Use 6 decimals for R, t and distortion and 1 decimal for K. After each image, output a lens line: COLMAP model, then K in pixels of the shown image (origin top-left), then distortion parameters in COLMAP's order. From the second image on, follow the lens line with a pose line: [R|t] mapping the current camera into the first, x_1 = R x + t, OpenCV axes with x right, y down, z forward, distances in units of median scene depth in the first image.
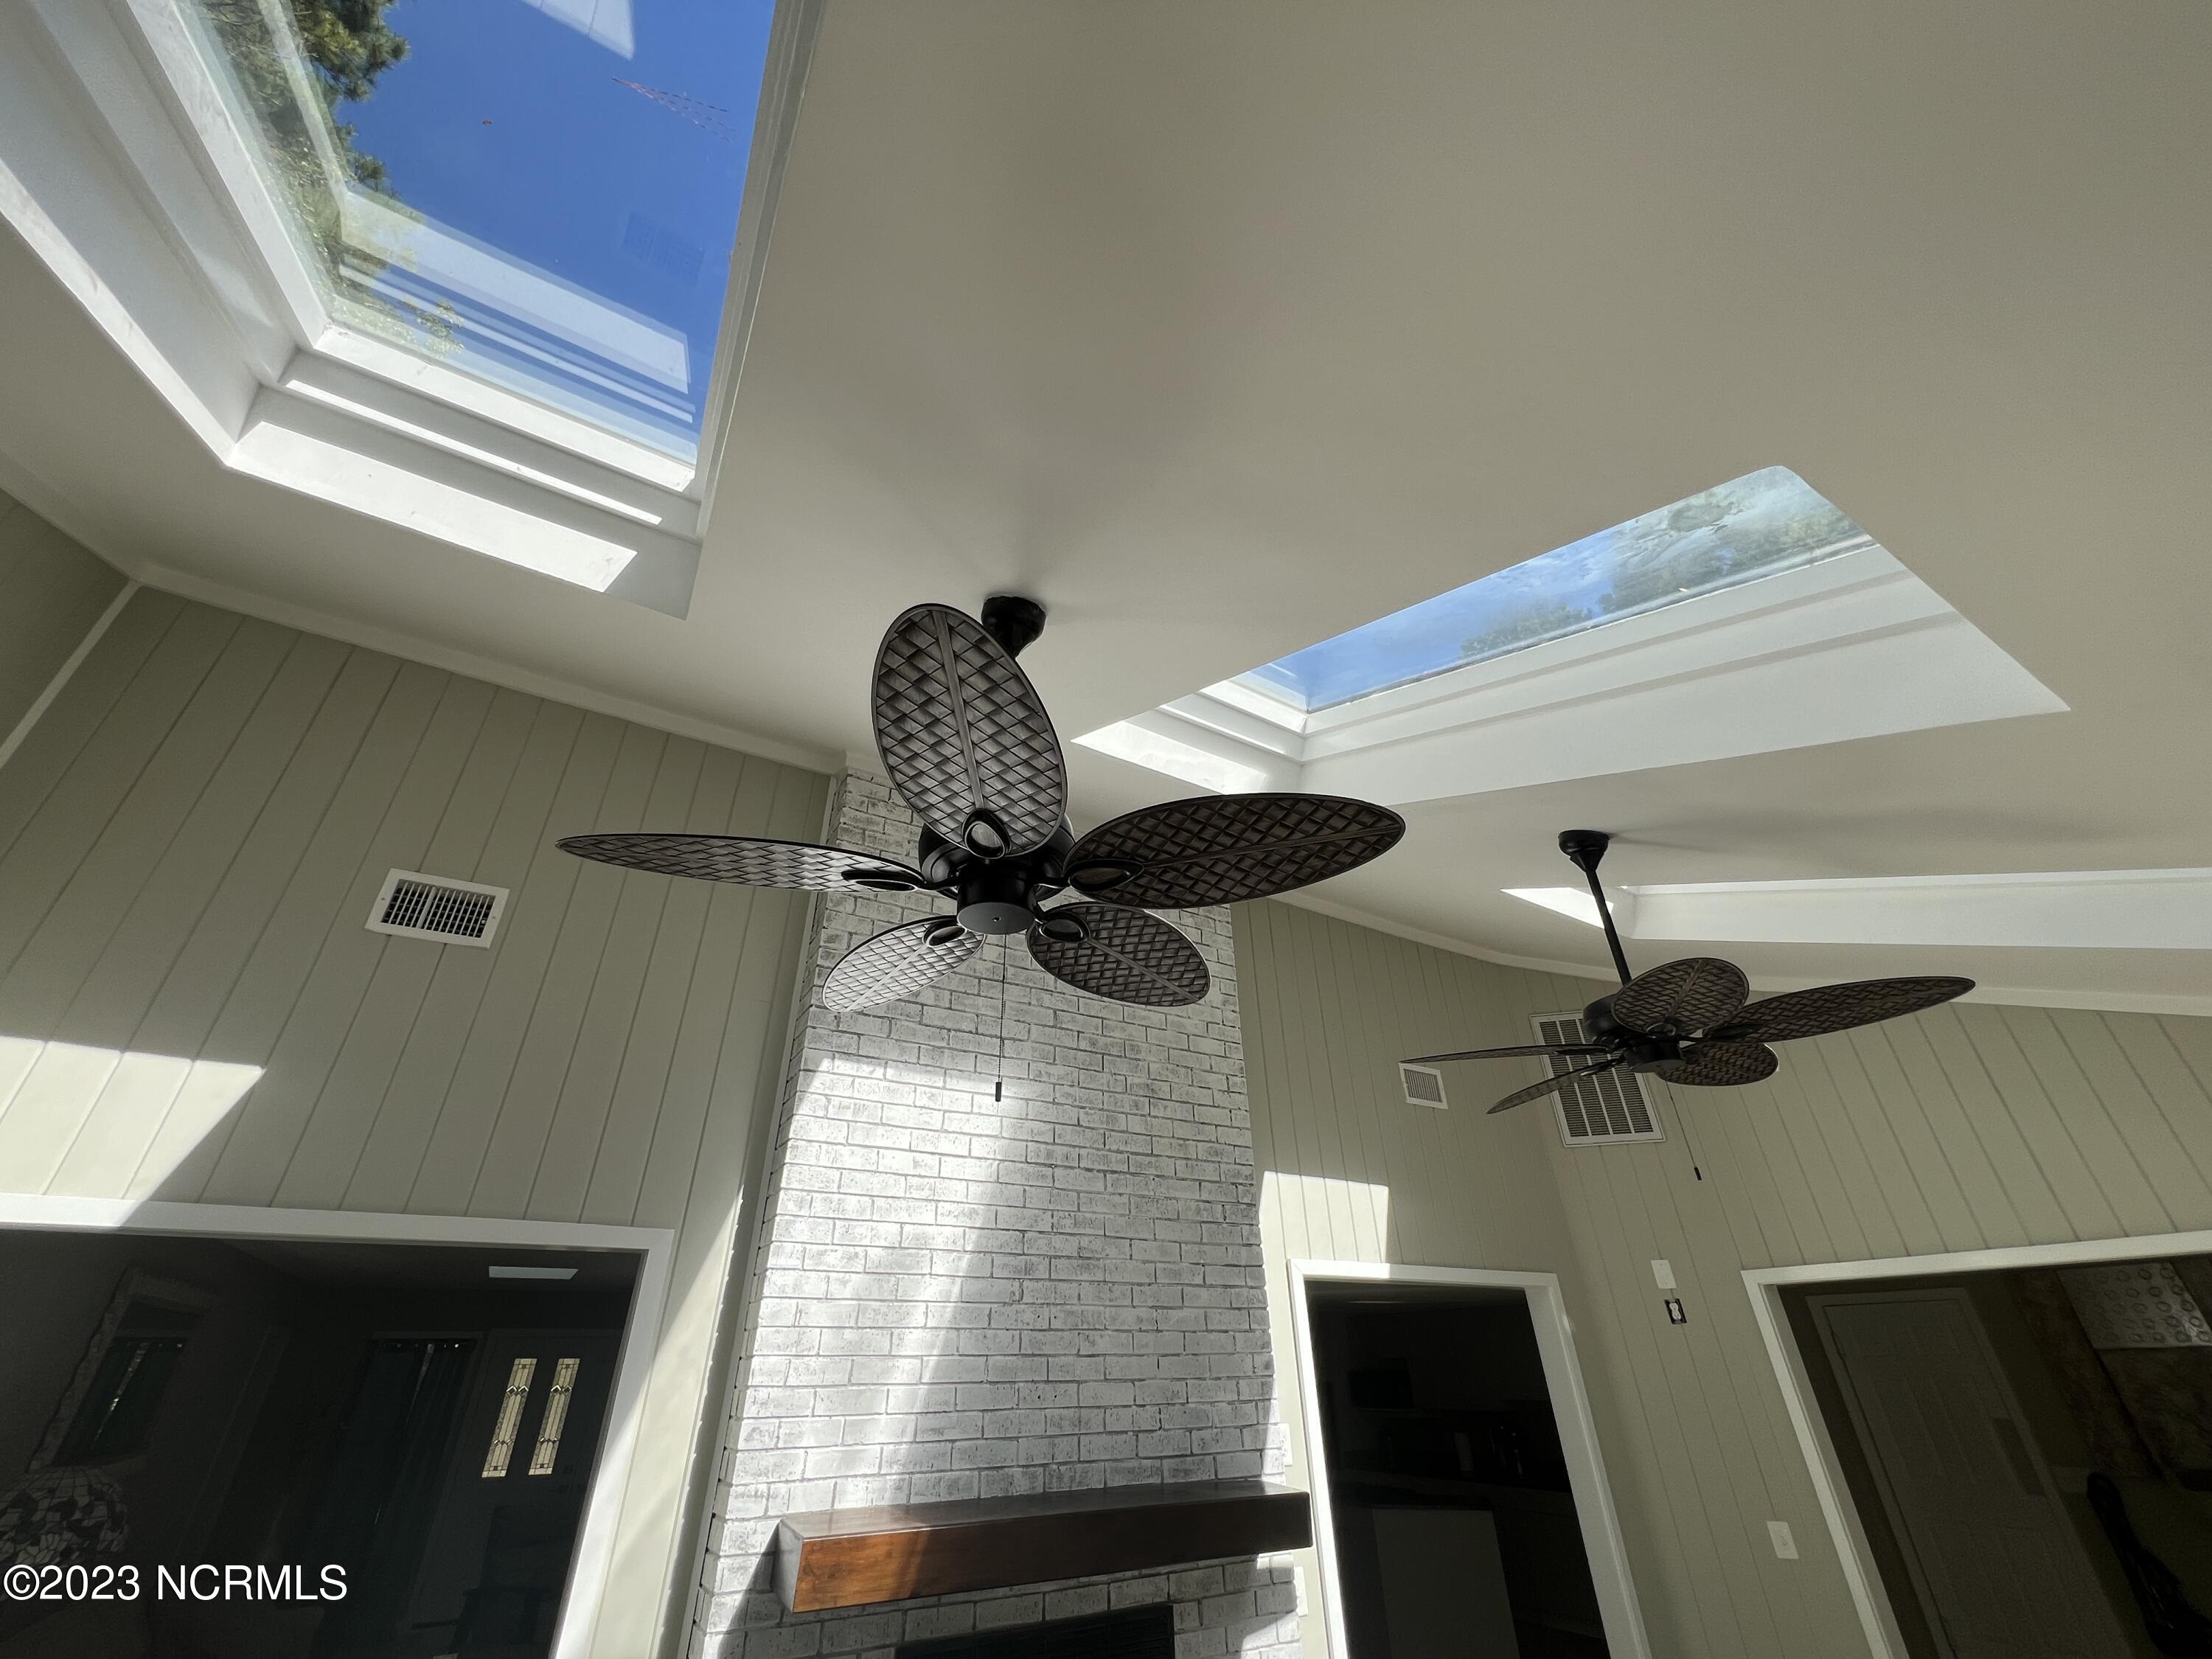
lens RADIAL K [[887.1, 0, 1109.4], [0, 887.1, 828.8], [0, 0, 1]] dist [-0.002271, -0.000074]
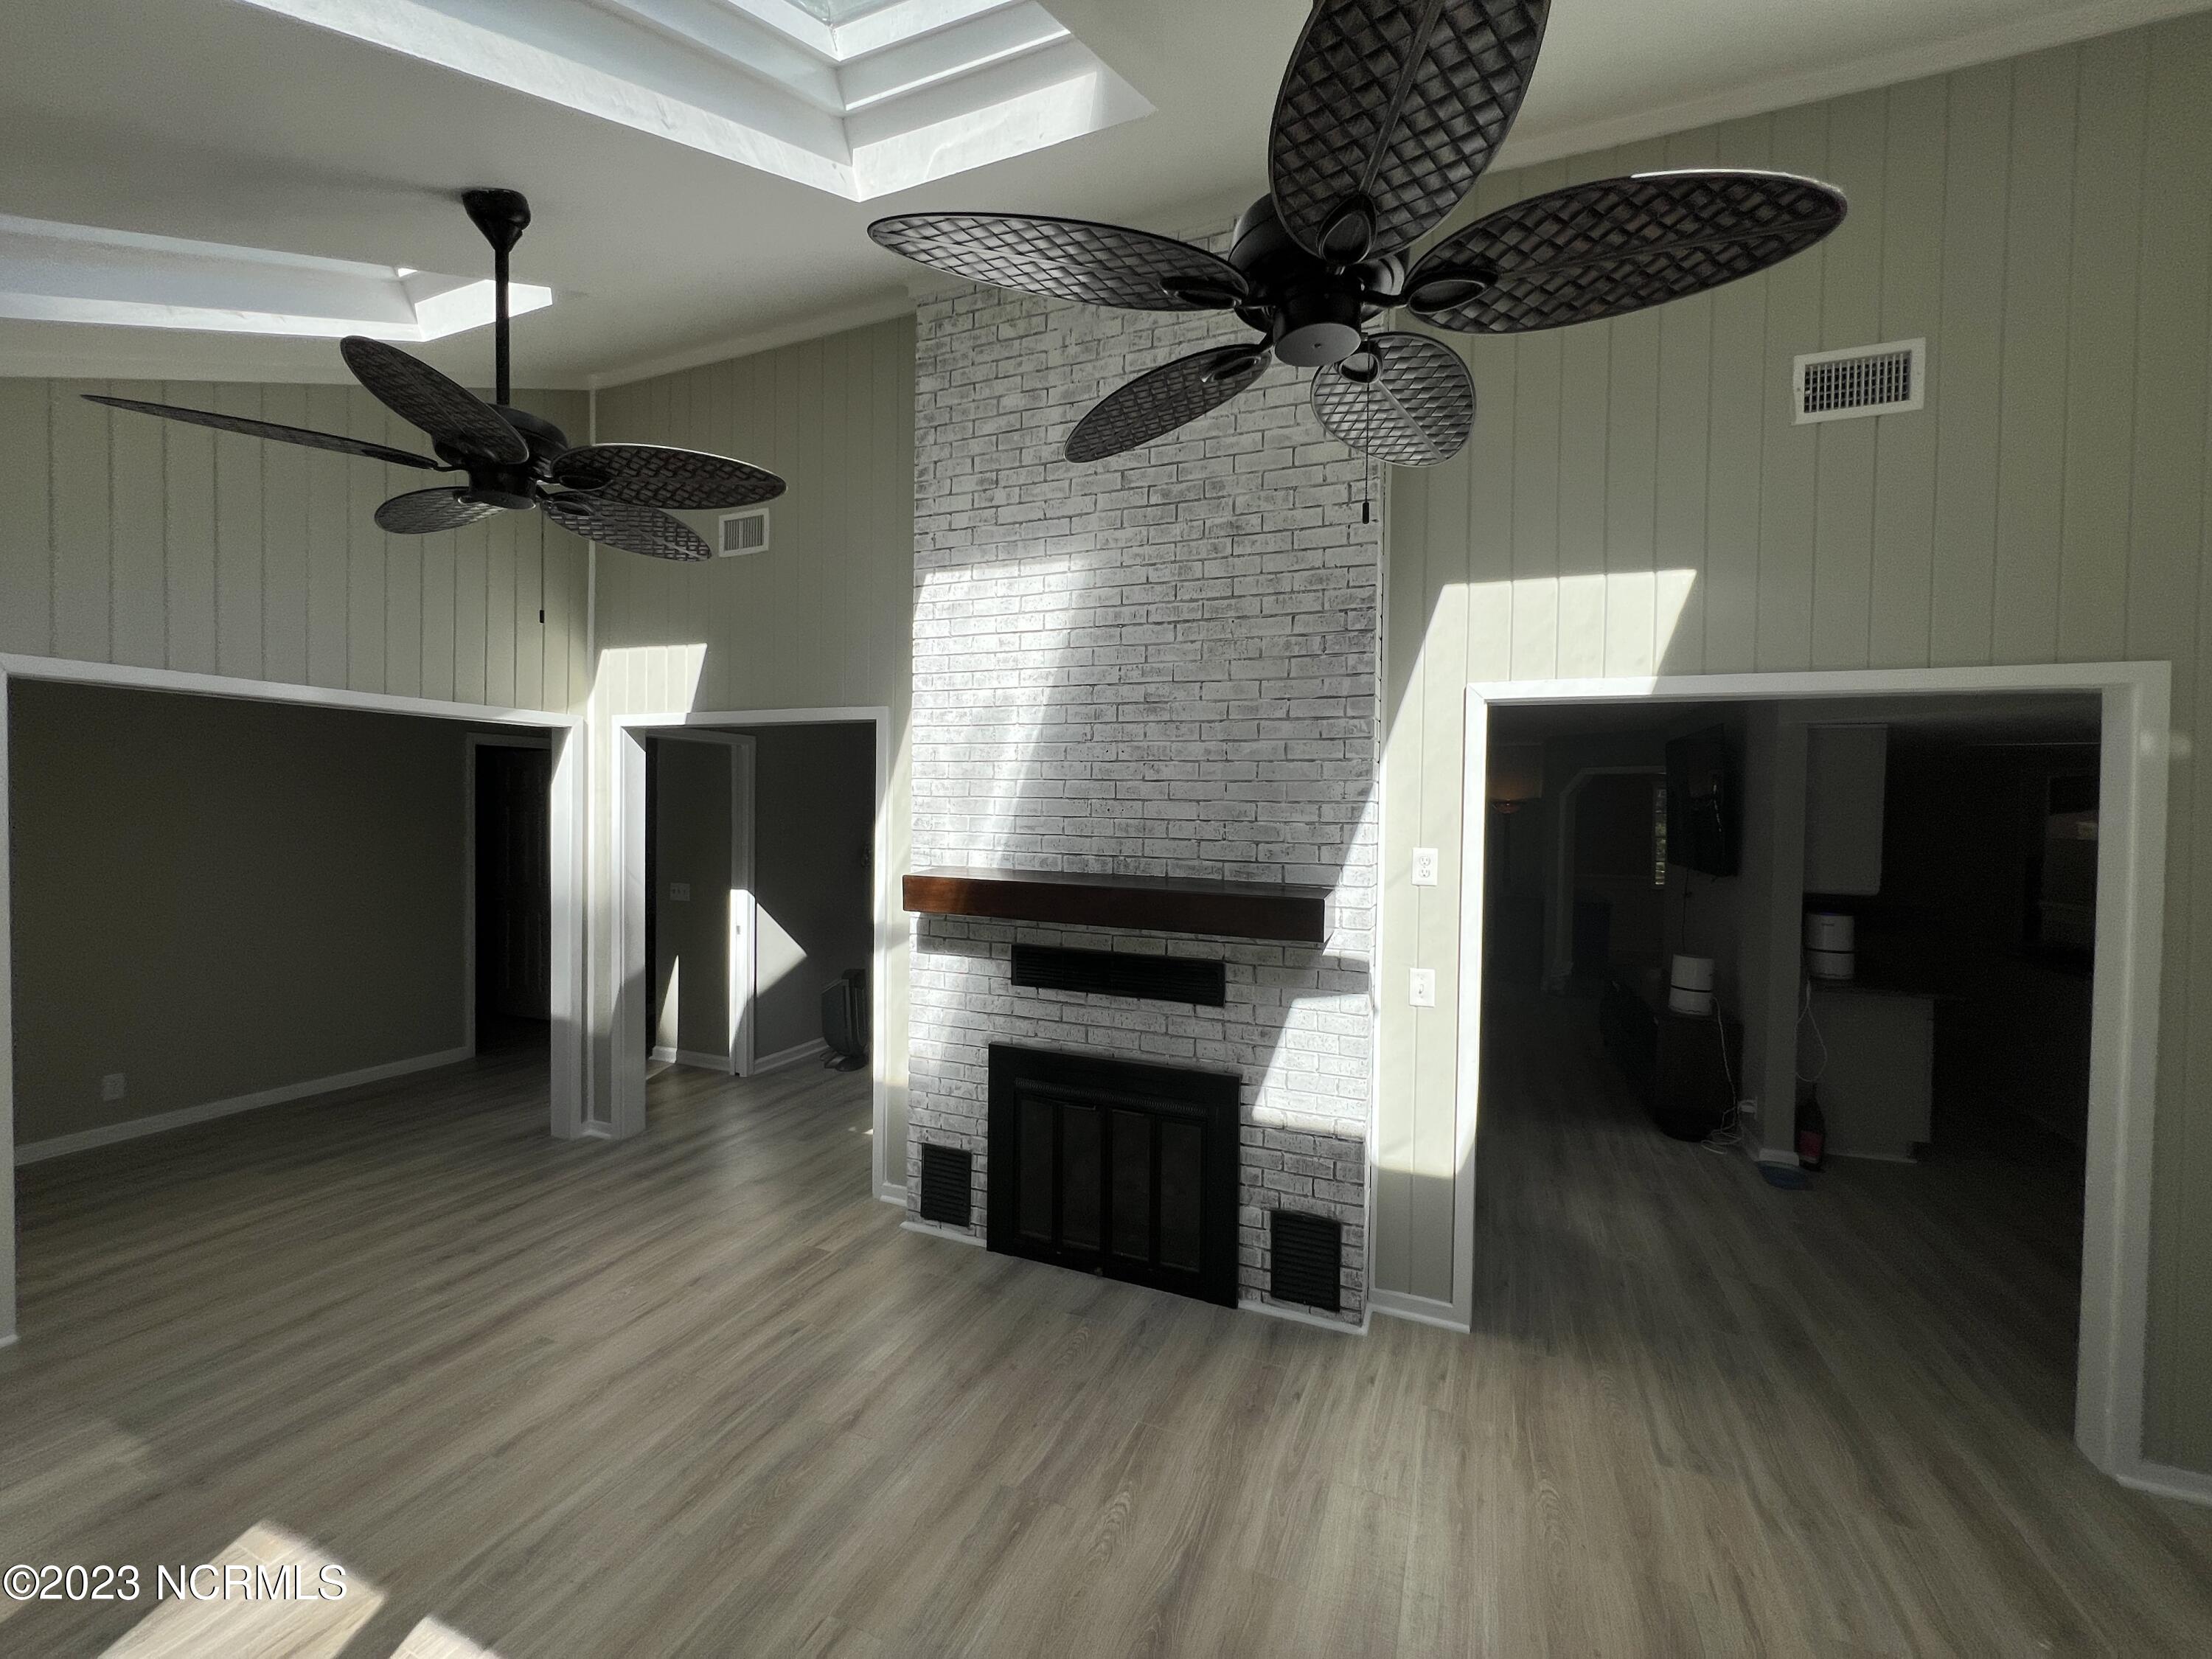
lens RADIAL K [[887.1, 0, 1109.9], [0, 887.1, 825.3], [0, 0, 1]] dist [-0.002271, -0.000074]
pose [[0.598206, 0.040318, -0.800328, 0.811987], [0.396003, 0.853388, 0.338984, 0.227489], [0.696658, -0.519714, 0.494536, 0.356608]]
